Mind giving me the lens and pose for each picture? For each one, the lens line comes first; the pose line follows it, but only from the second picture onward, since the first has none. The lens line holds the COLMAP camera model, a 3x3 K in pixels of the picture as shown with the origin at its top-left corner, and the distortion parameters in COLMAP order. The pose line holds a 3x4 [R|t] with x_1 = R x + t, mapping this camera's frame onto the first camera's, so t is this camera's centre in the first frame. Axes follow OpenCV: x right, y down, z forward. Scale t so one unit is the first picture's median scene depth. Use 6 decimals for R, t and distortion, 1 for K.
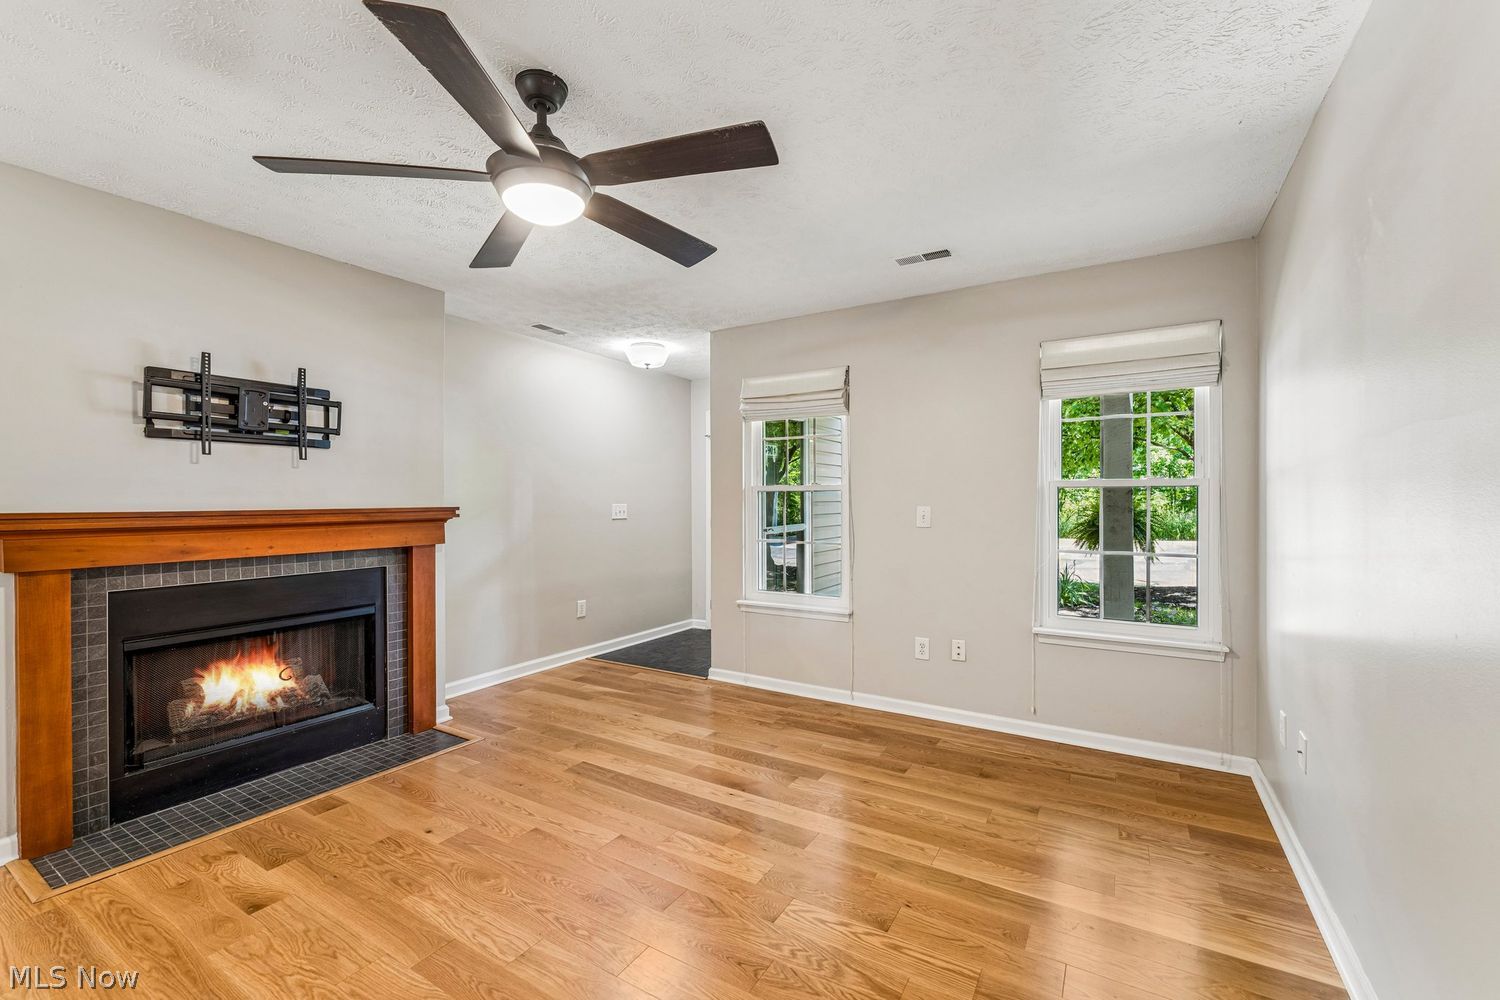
lens RADIAL K [[604.7, 0, 750.0], [0, 604.7, 500.0], [0, 0, 1]] dist [-0.011626, 0.000023]
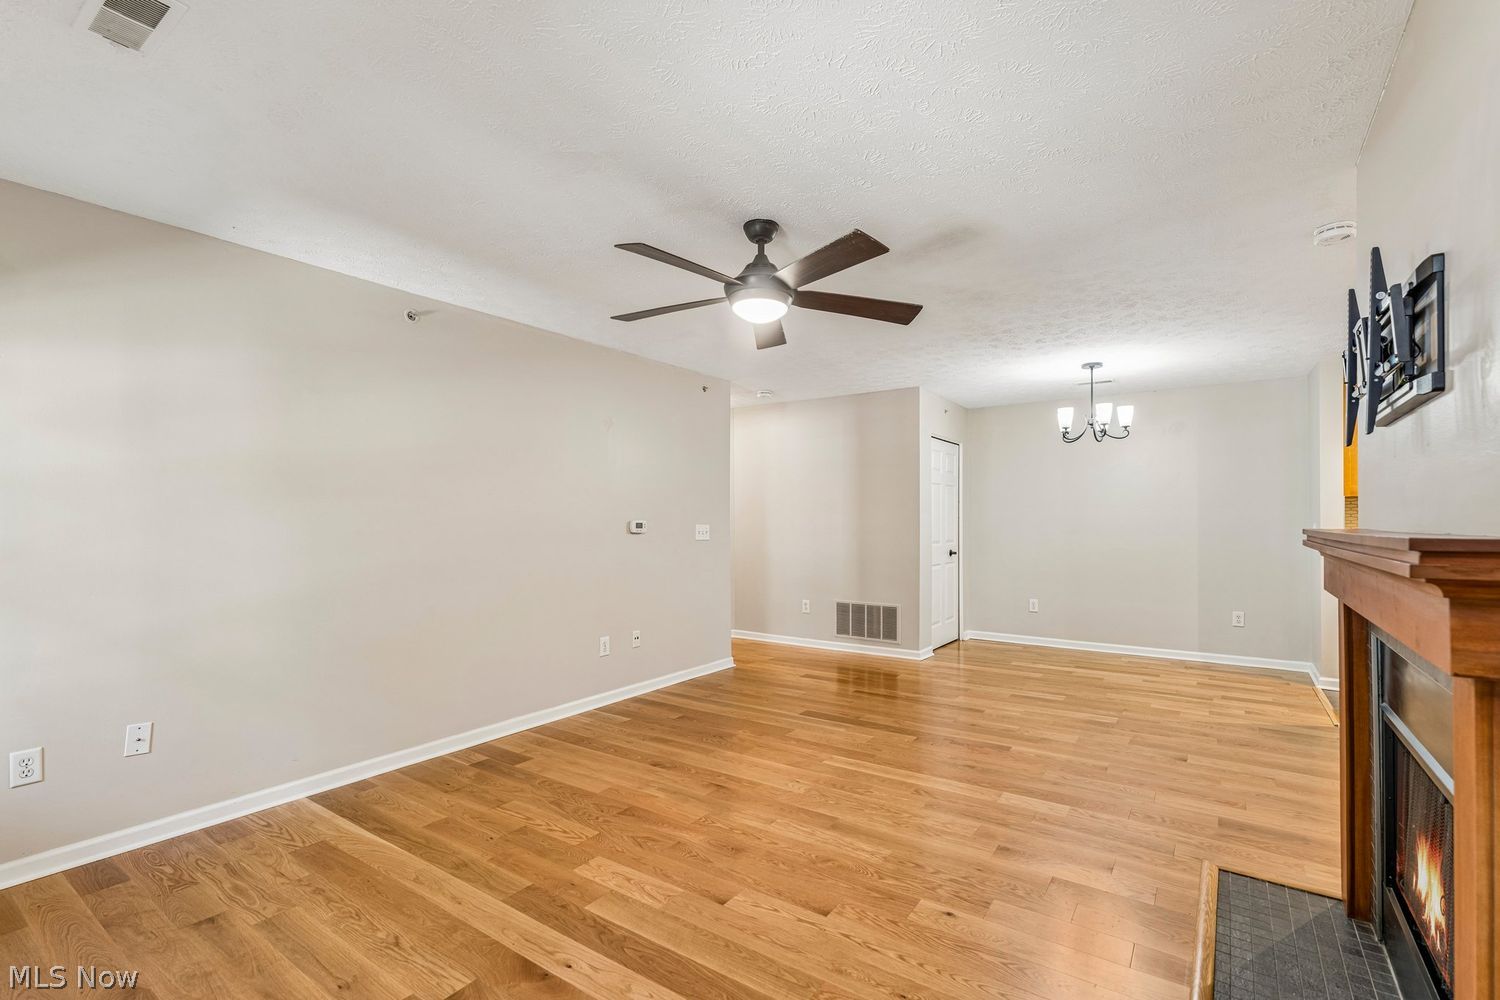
lens RADIAL K [[681.1, 0, 749.1], [0, 681.1, 519.8], [0, 0, 1]] dist [-0.000657, -0.000322]
pose [[-0.997328, 0.006243, 0.072793, -0.257984], [0.006149, 0.999980, -0.001512, -0.001530], [-0.072801, -0.001061, -0.997346, 1.562034]]
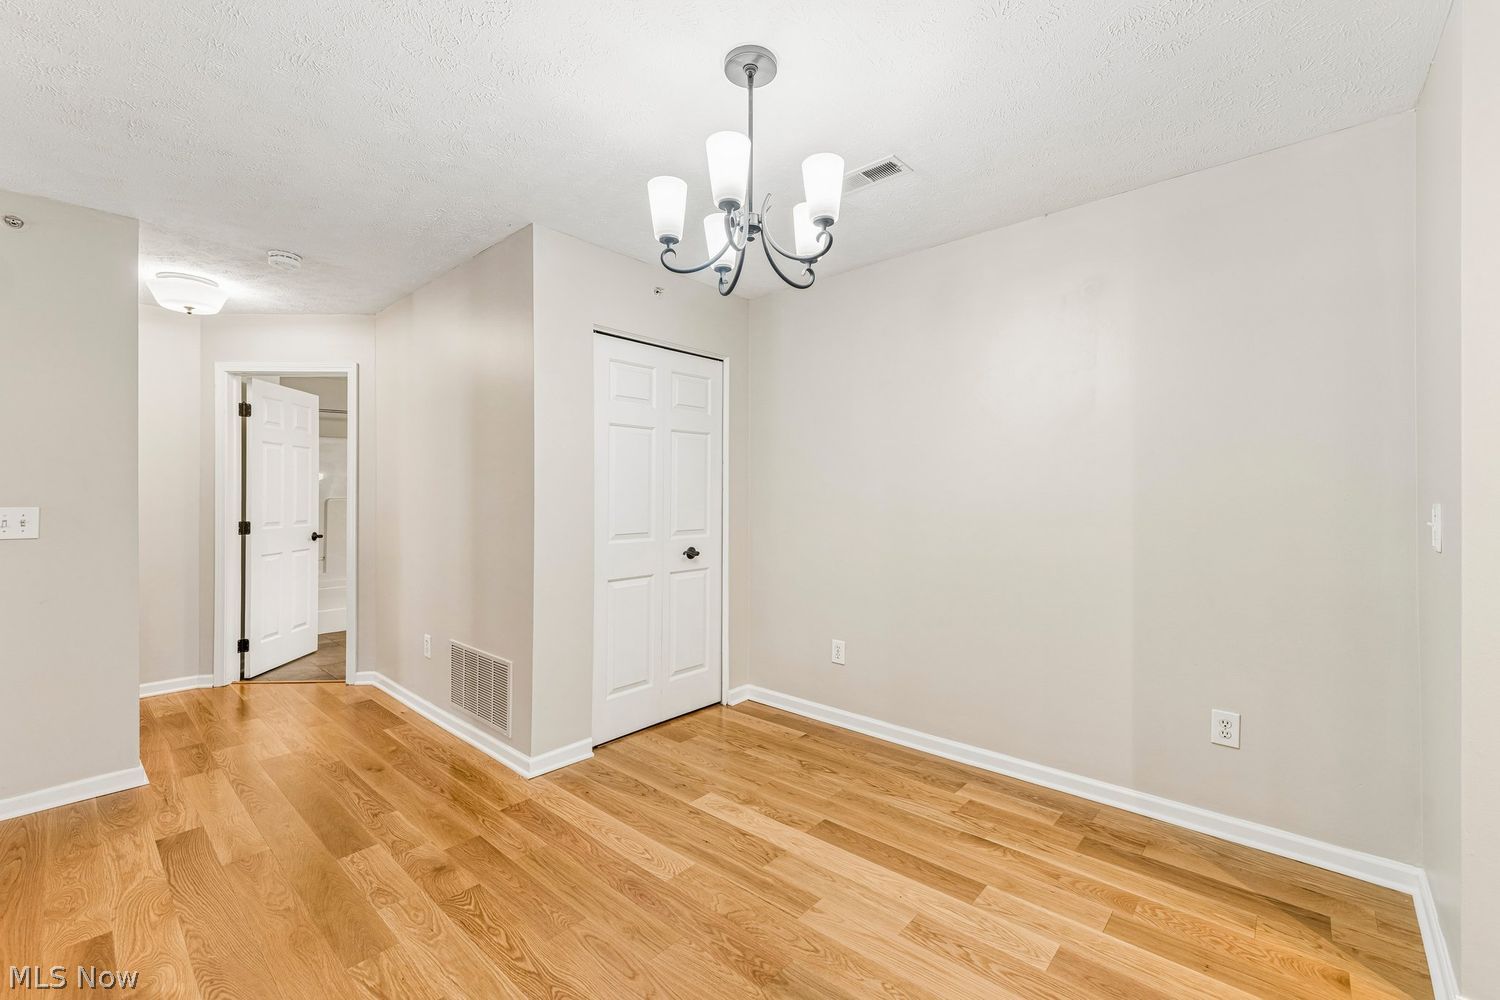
lens RADIAL K [[611.4, 0, 775.7], [0, 611.4, 509.1], [0, 0, 1]] dist [0.001243, 0.000126]
pose [[-0.984194, 0.006047, 0.176988, -1.143671], [0.009678, 0.999760, 0.019659, 0.009065], [-0.176827, 0.021061, -0.984017, 0.295395]]
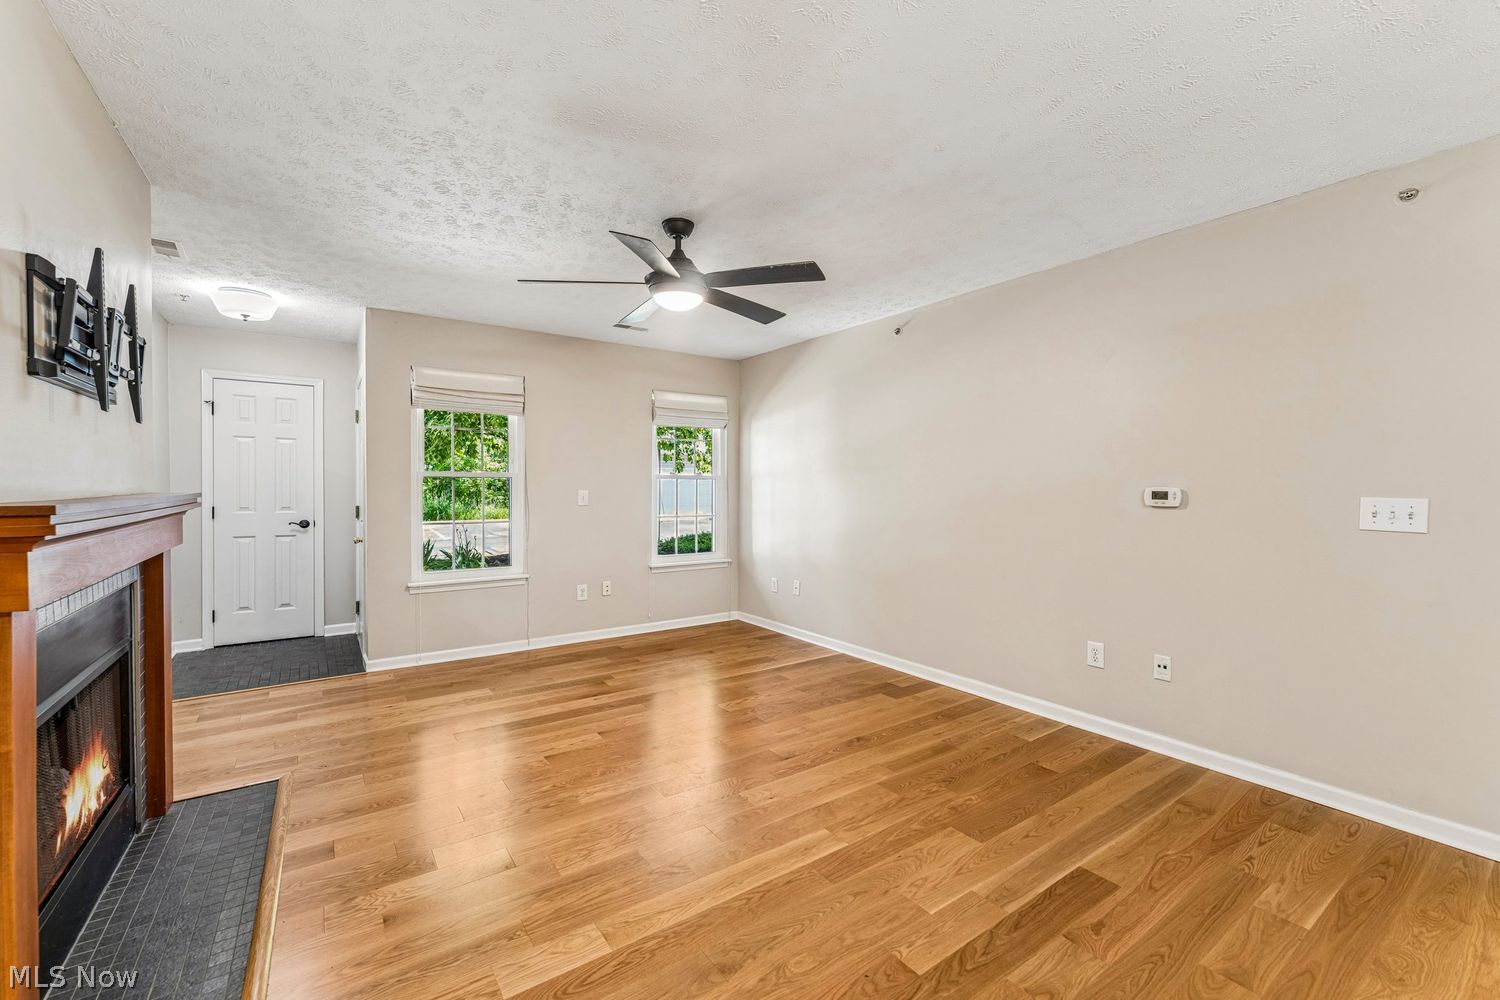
lens RADIAL K [[609.8, 0, 728.7], [0, 609.8, 490.0], [0, 0, 1]] dist [-0.002811, 0.000260]
pose [[0.431363, -0.001745, 0.902177, -1.044046], [-0.005280, 0.999976, 0.004459, 0.001369], [-0.902163, -0.006687, 0.431343, 0.112849]]
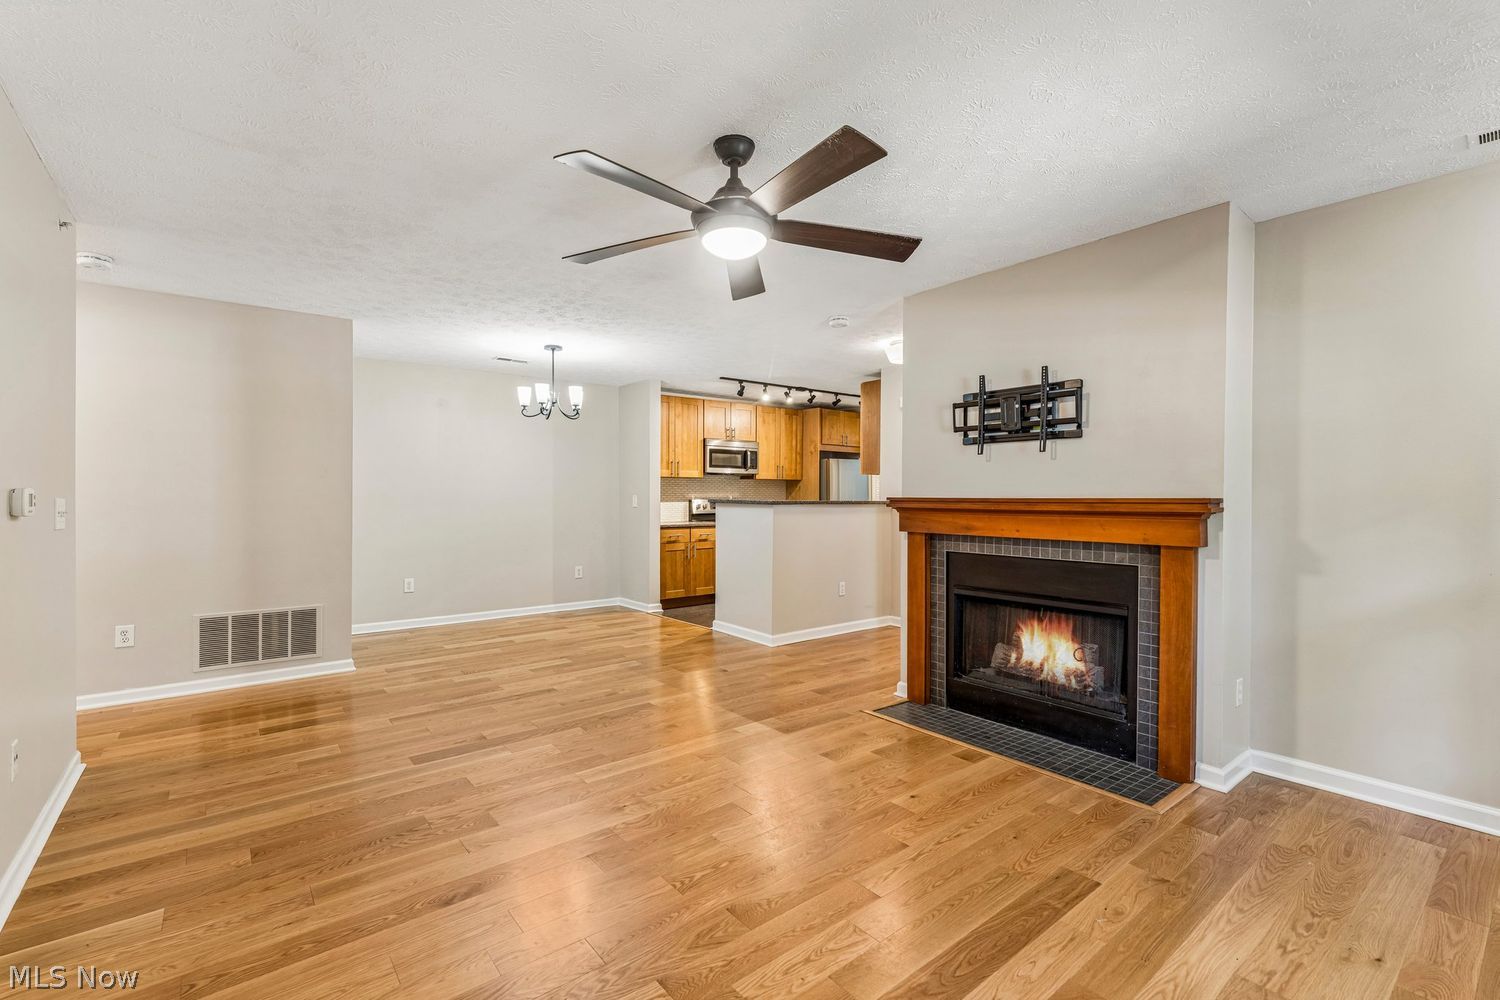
lens RADIAL K [[676.5, 0, 753.3], [0, 676.5, 496.5], [0, 0, 1]] dist [0.001996, 0.000049]
pose [[-0.341826, 0.008358, -0.939726, 0.556839], [0.002900, 0.999965, 0.007839, 0.001432], [0.939759, -0.000045, -0.341838, 0.907329]]
